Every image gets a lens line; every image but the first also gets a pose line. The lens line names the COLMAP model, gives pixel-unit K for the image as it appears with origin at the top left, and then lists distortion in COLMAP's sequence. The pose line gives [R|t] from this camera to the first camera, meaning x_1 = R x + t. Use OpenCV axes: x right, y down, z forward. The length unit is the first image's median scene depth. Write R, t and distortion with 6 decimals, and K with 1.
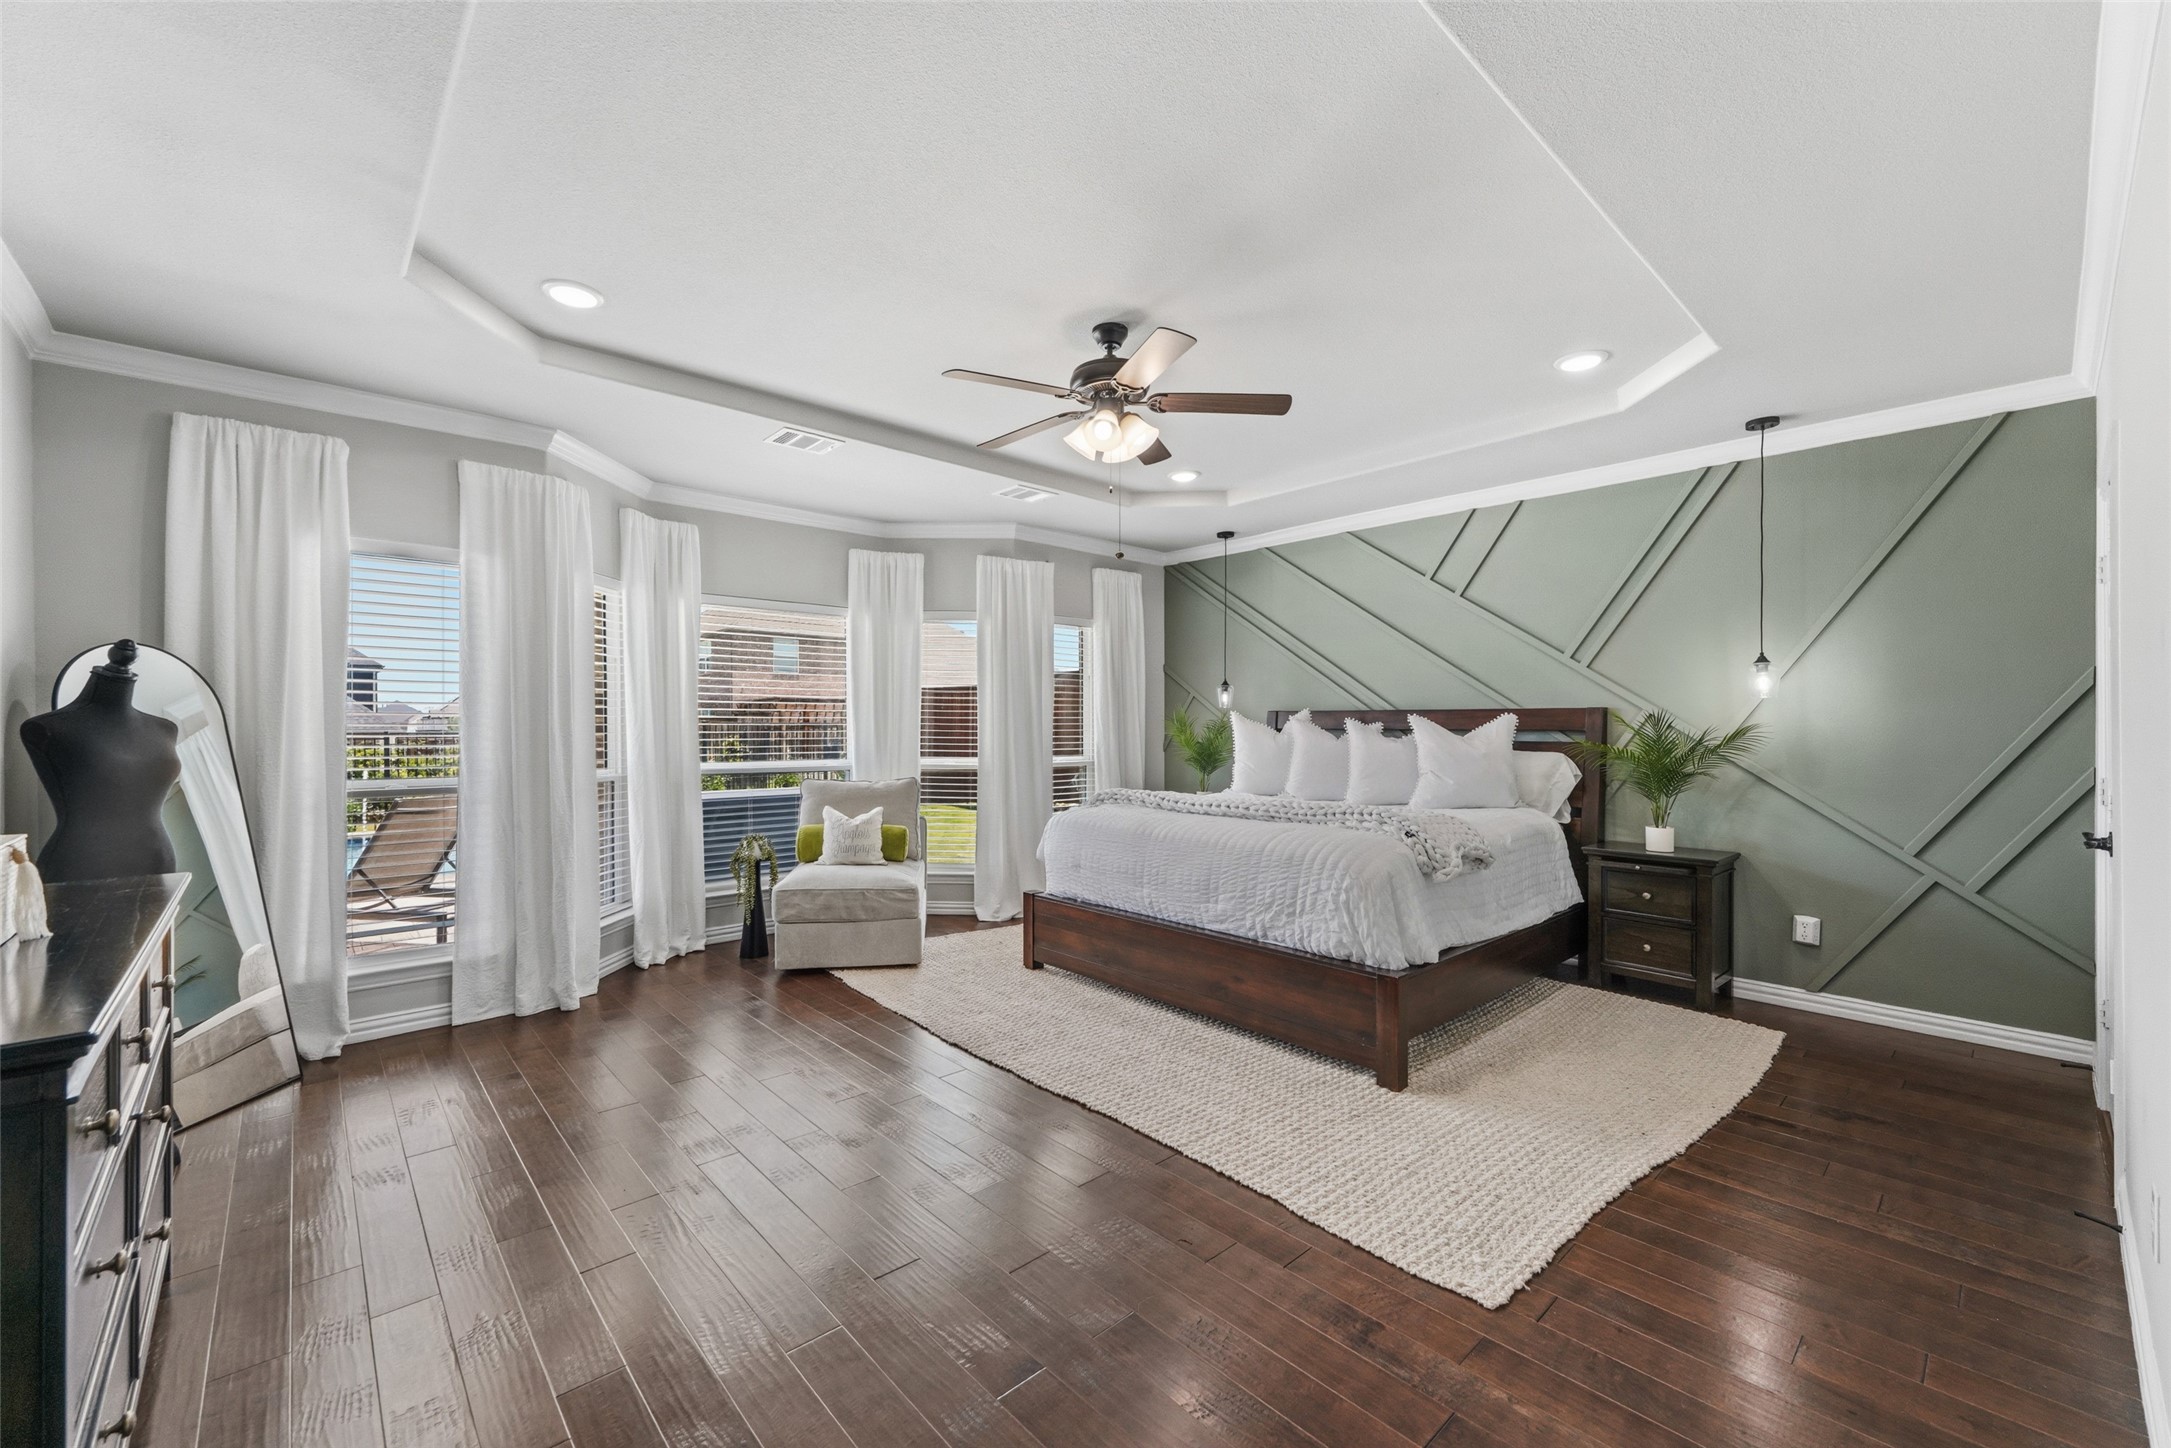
lens RADIAL K [[860.2, 0, 1083.7], [0, 860.2, 733.8], [0, 0, 1]] dist [0.000334, 0.000025]
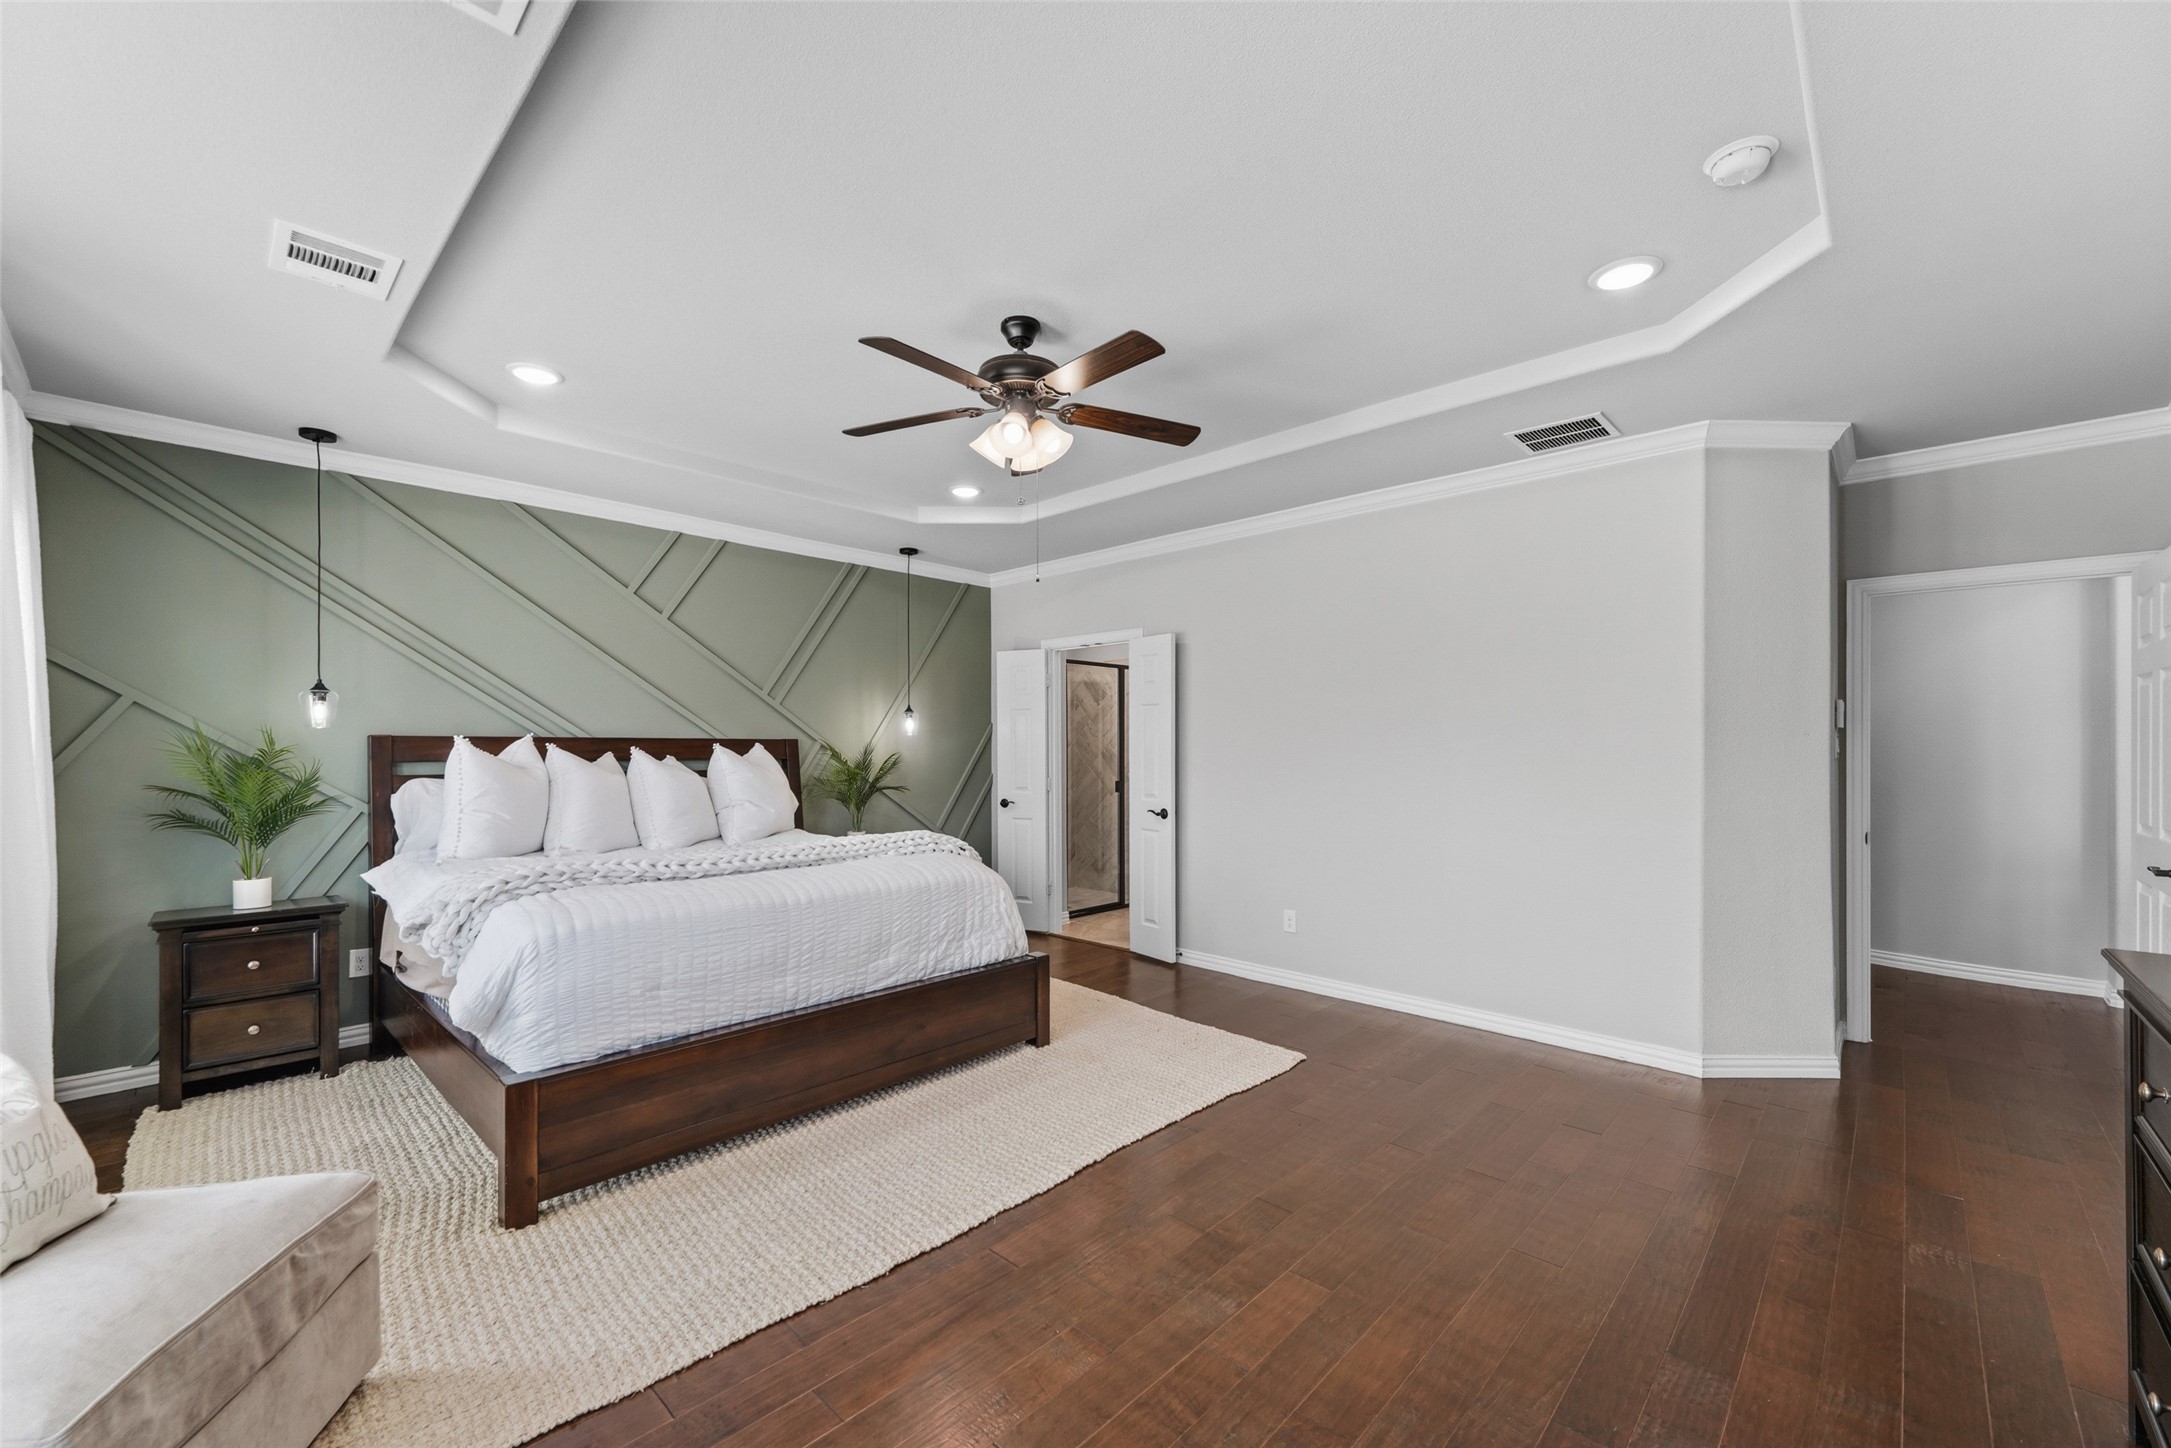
lens RADIAL K [[860.2, 0, 1083.7], [0, 860.2, 733.8], [0, 0, 1]] dist [0.000334, 0.000025]
pose [[-0.068482, 0.022215, 0.997405, -0.602890], [0.014164, 0.999673, -0.021293, -0.008357], [-0.997552, 0.012669, -0.068775, 0.688943]]
